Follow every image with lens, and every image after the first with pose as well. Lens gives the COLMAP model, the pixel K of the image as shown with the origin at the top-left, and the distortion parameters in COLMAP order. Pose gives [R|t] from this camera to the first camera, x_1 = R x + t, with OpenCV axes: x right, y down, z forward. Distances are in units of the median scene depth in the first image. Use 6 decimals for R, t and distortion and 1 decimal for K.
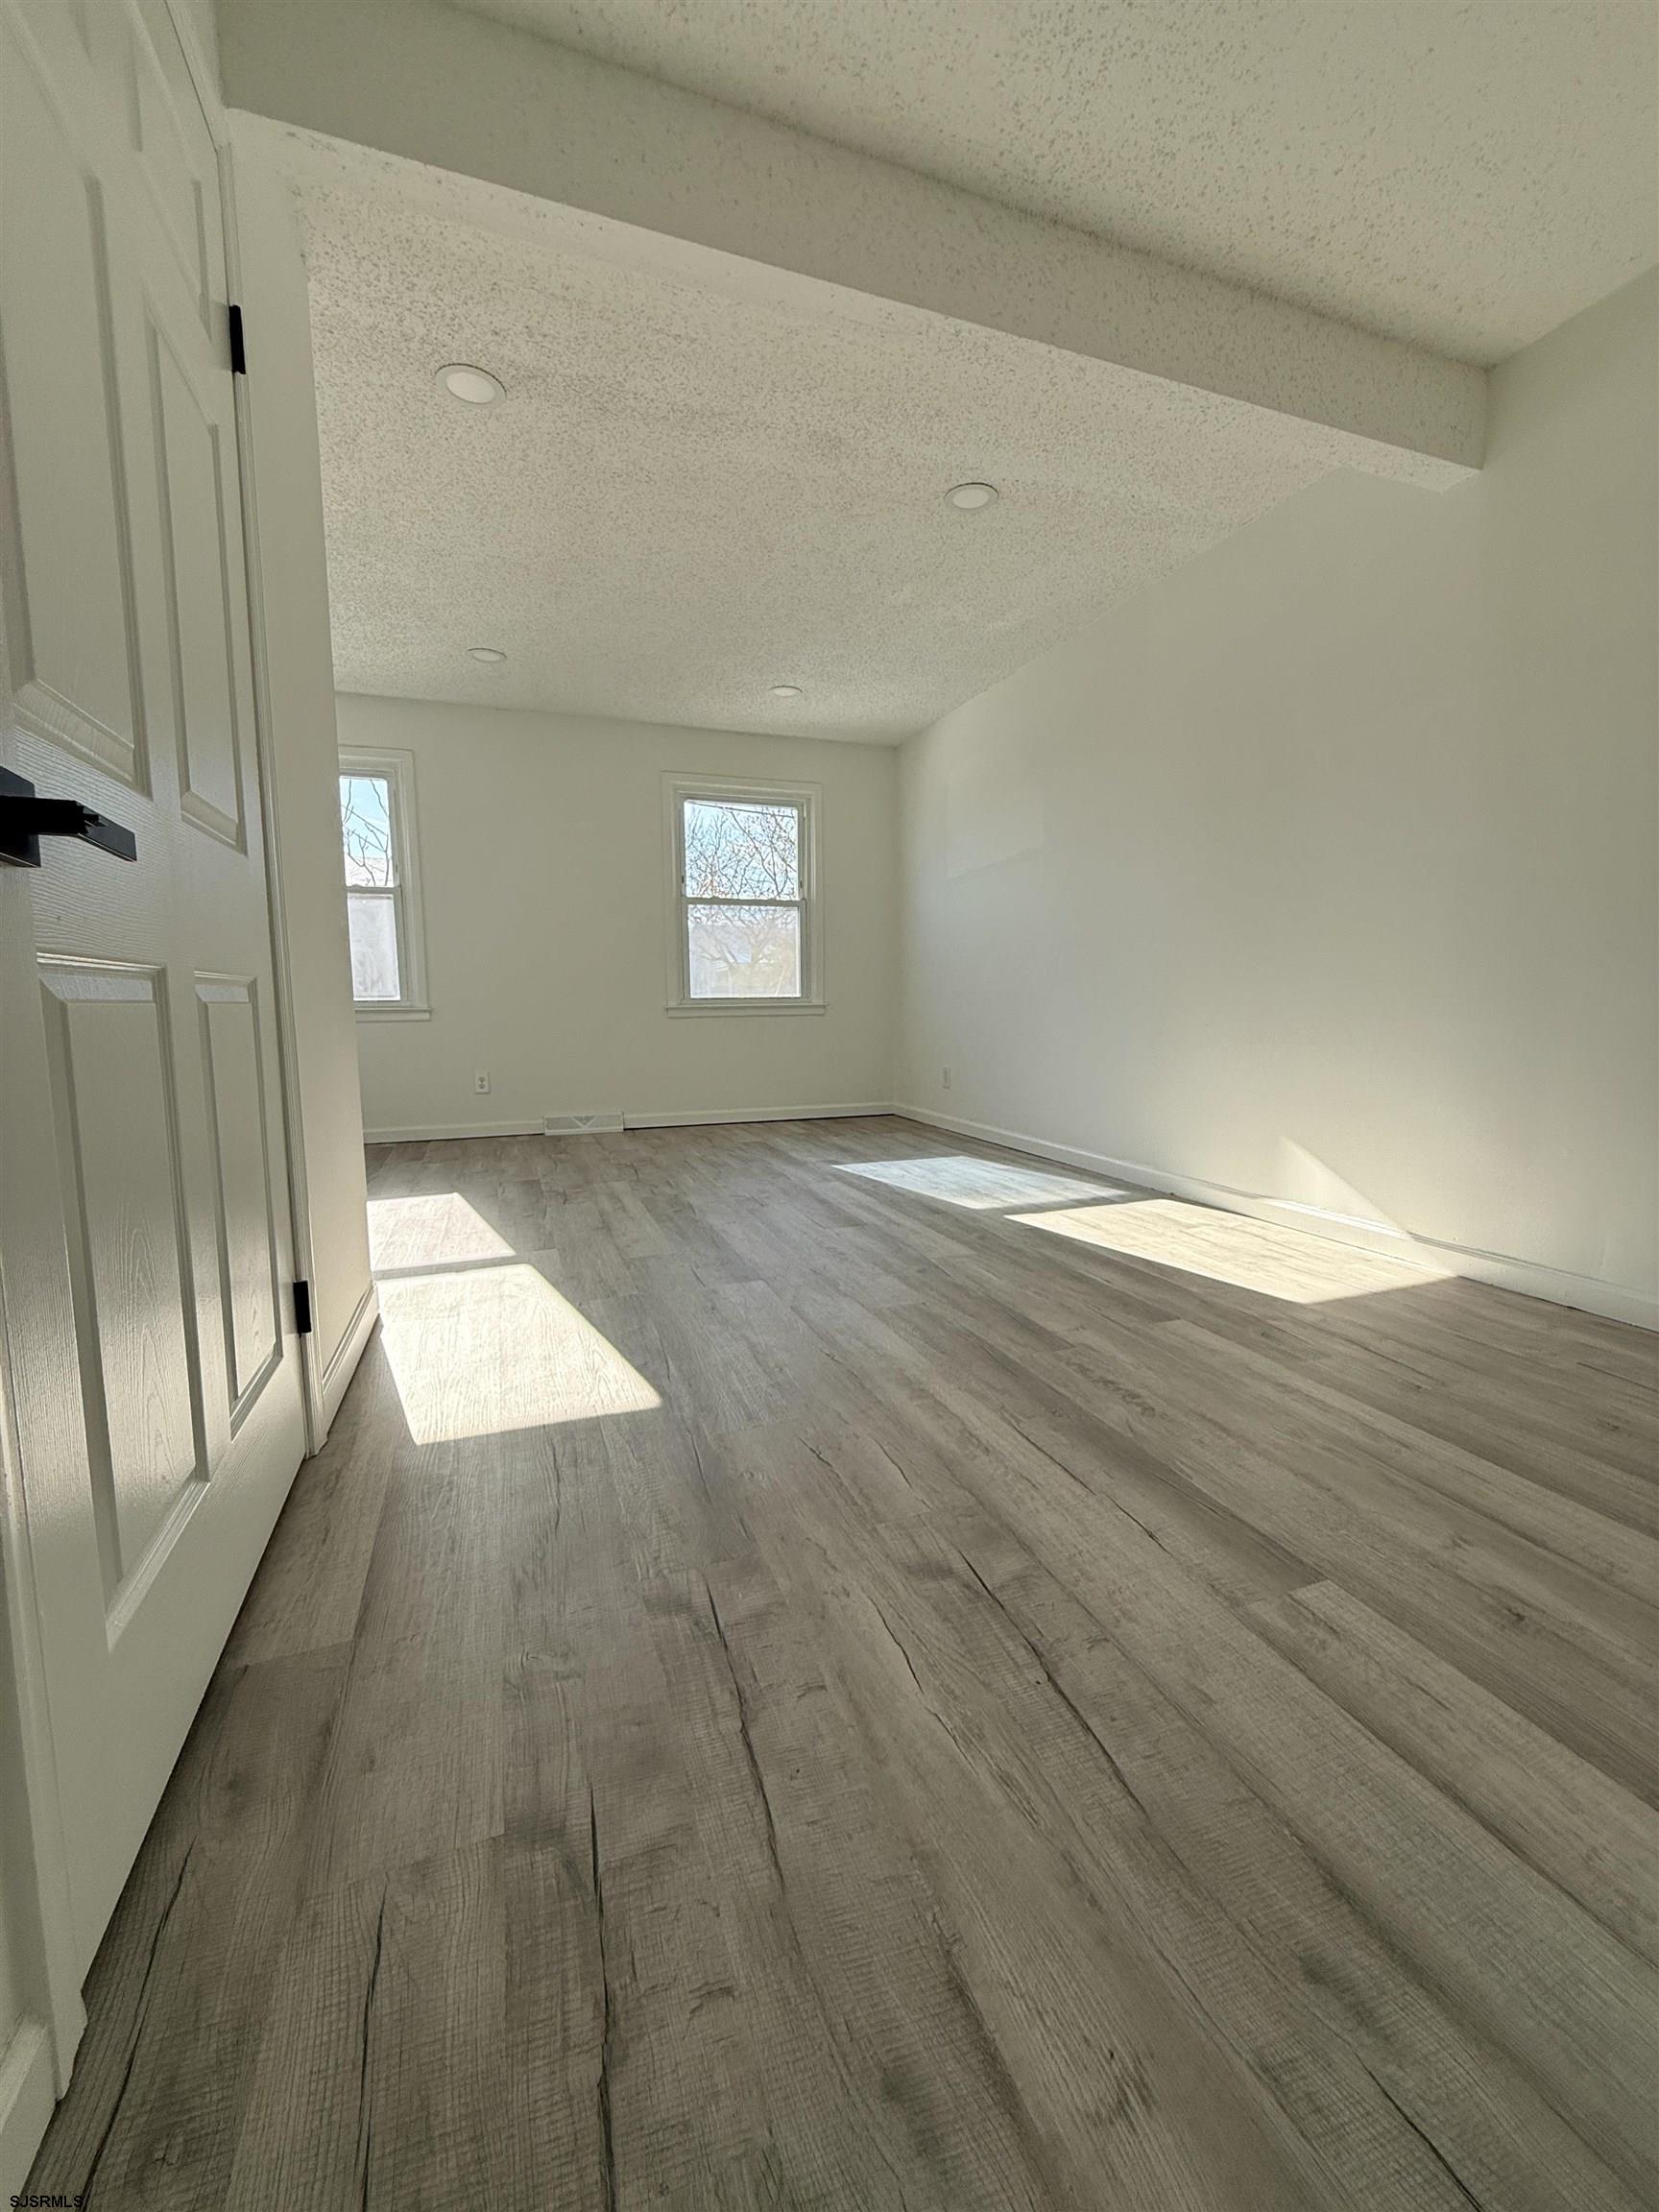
lens RADIAL K [[879.7, 0, 829.5], [0, 879.7, 1106.0], [0, 0, 1]] dist [0.001417, 0.000333]
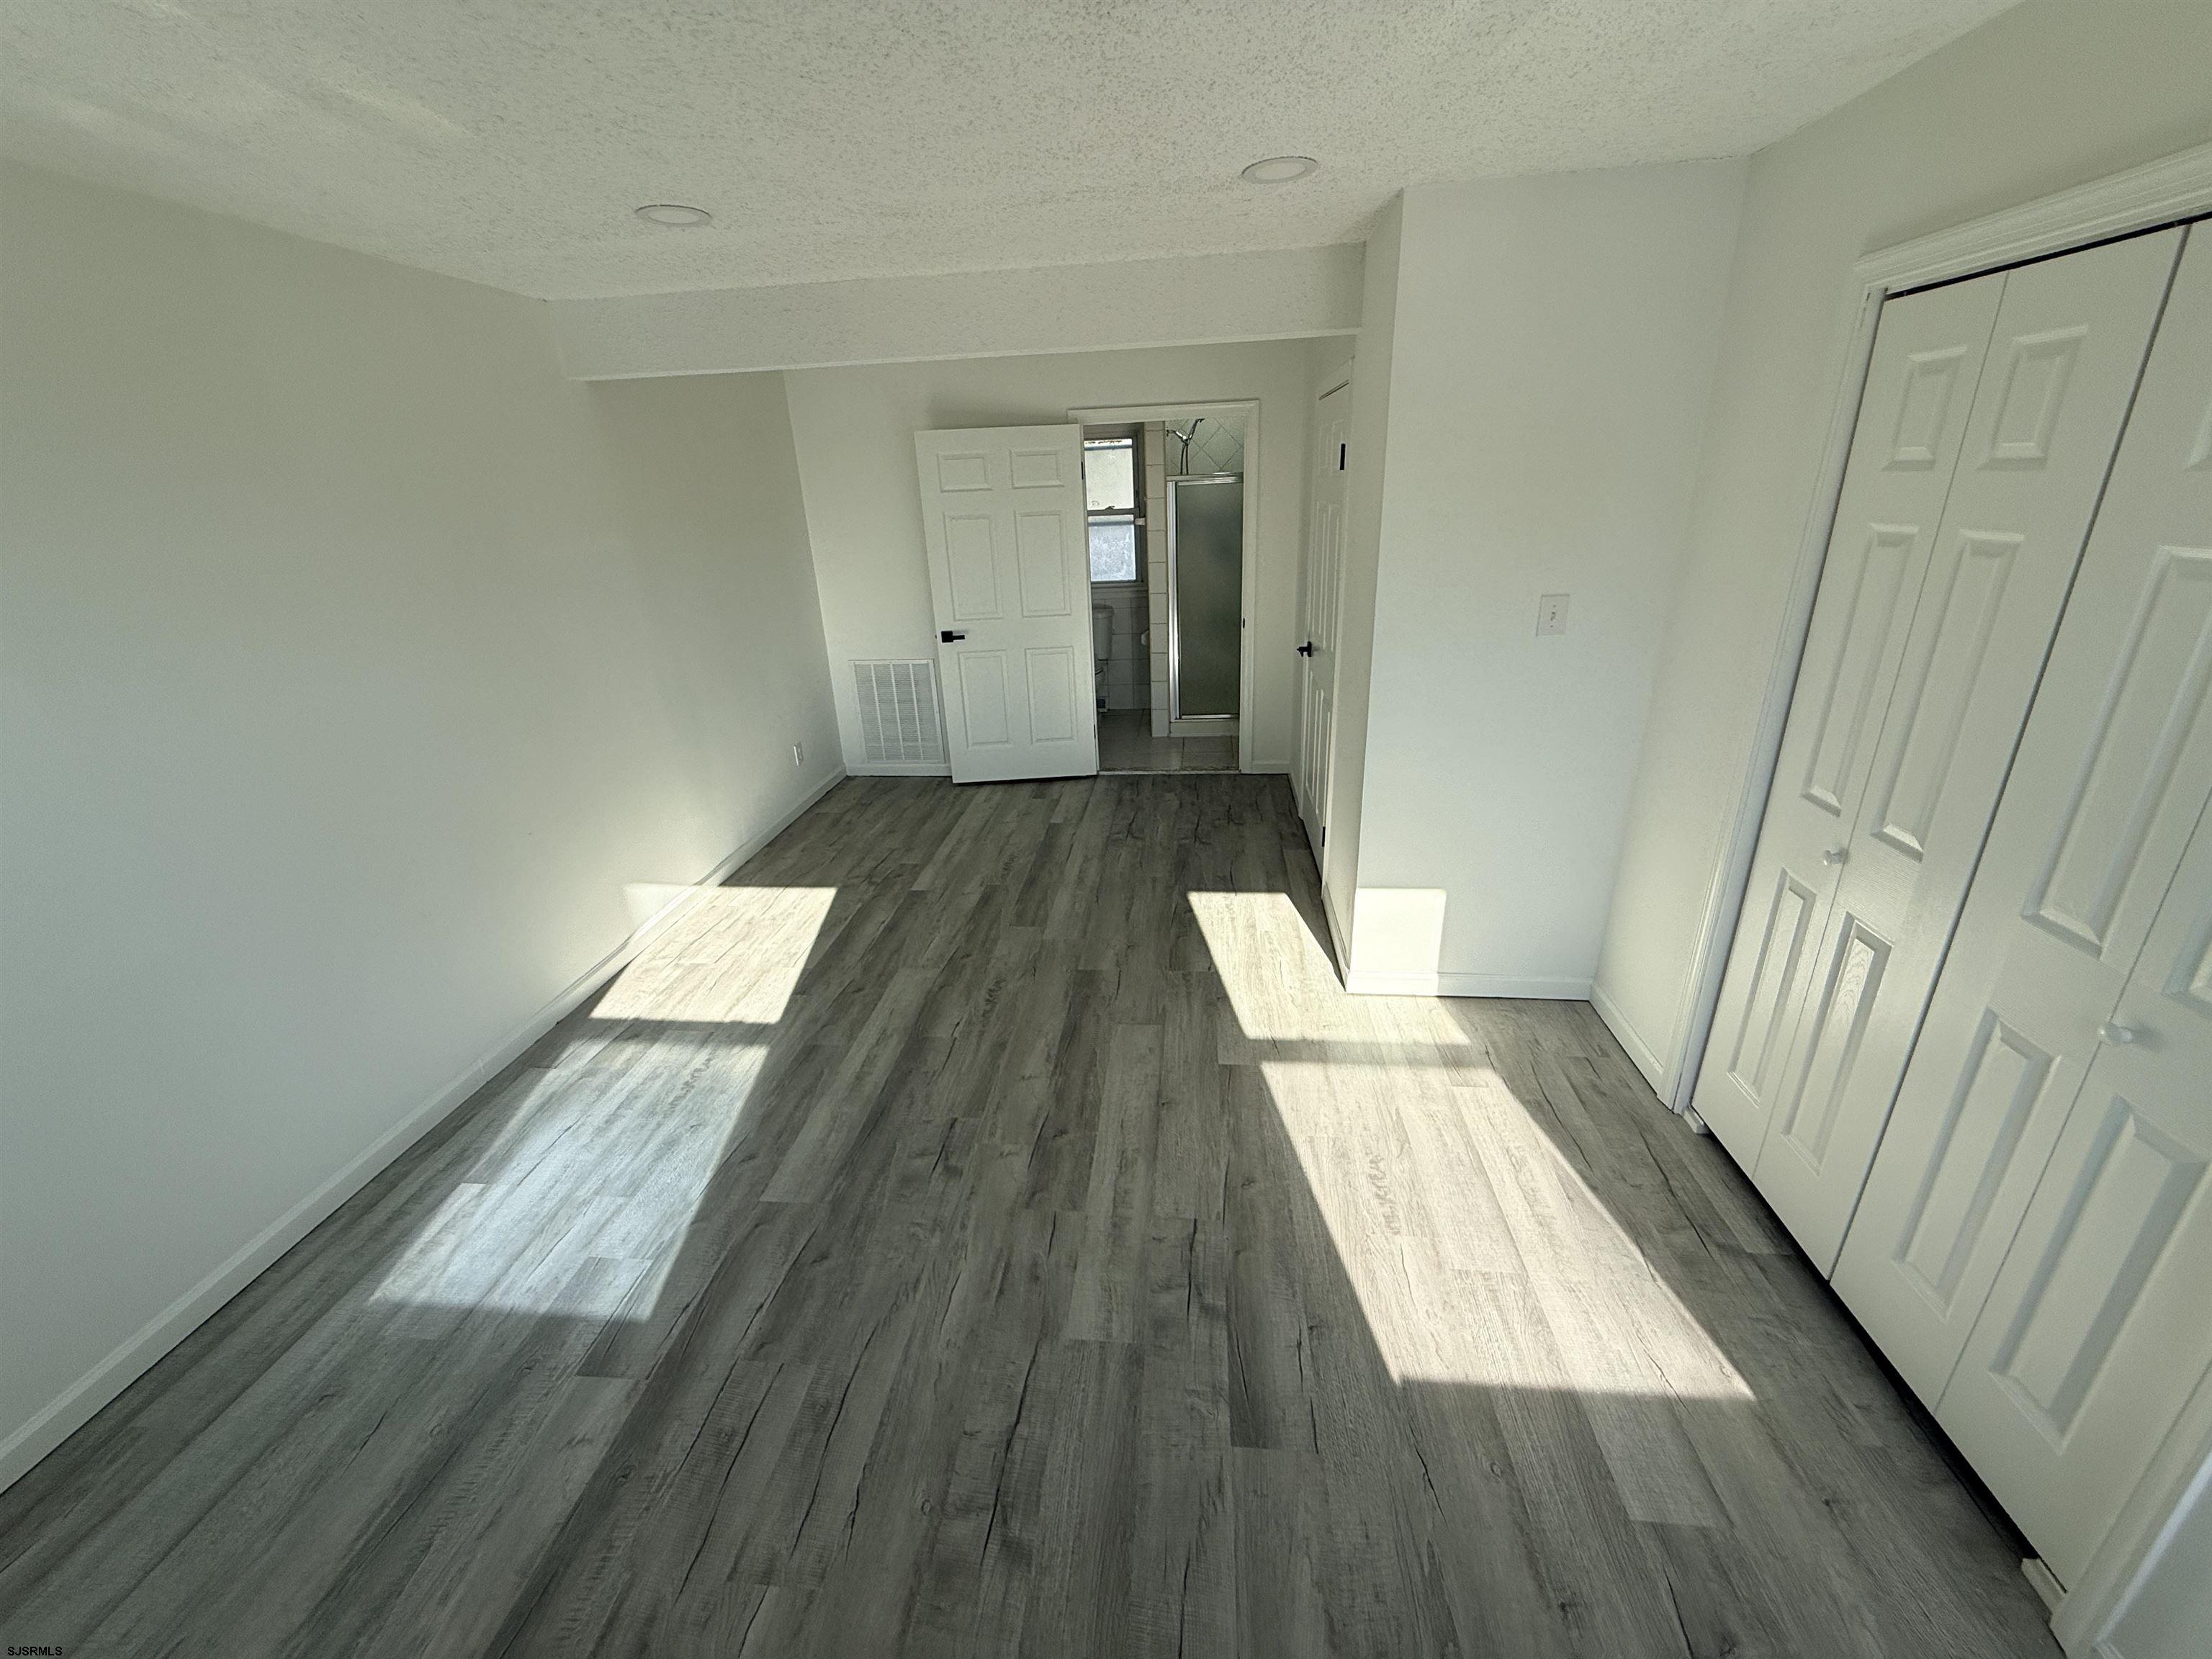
lens RADIAL K [[879.7, 0, 1106.0], [0, 879.7, 829.5], [0, 0, 1]] dist [0.001417, 0.000333]
pose [[-0.896680, -0.121691, 0.425624, -0.920749], [0.100410, 0.880502, 0.463285, -0.849389], [-0.431140, 0.458156, -0.777310, 2.687247]]
